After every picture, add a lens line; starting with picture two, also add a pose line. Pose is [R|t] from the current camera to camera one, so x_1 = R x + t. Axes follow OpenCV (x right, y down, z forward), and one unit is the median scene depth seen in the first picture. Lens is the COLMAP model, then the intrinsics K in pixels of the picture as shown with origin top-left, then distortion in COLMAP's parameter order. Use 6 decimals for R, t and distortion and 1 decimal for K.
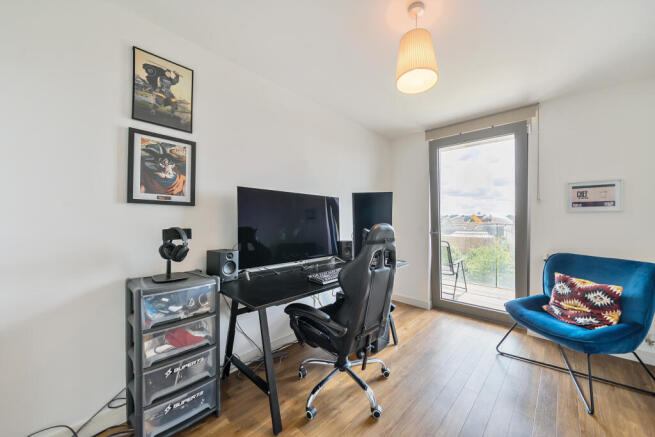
lens RADIAL K [[234.7, 0, 327.5], [0, 234.7, 218.5], [0, 0, 1]] dist [-0.000134, -0.000055]
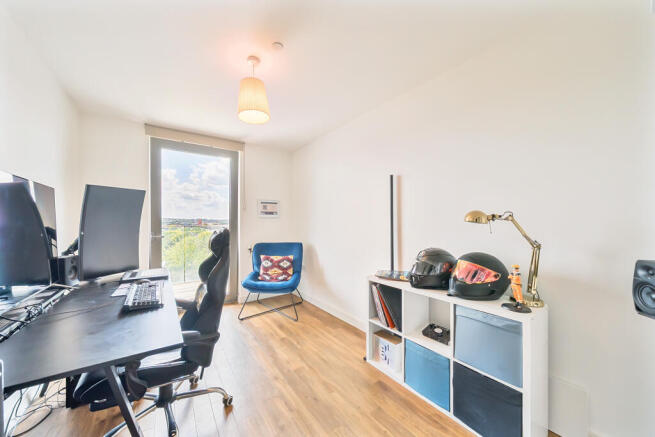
lens RADIAL K [[225.3, 0, 326.9], [0, 225.3, 220.5], [0, 0, 1]] dist [-0.001237, -0.000288]
pose [[0.233039, 0.004511, 0.972457, -0.419411], [-0.001530, 0.999990, -0.004272, -0.000440], [-0.972466, -0.000492, 0.233044, 0.200174]]
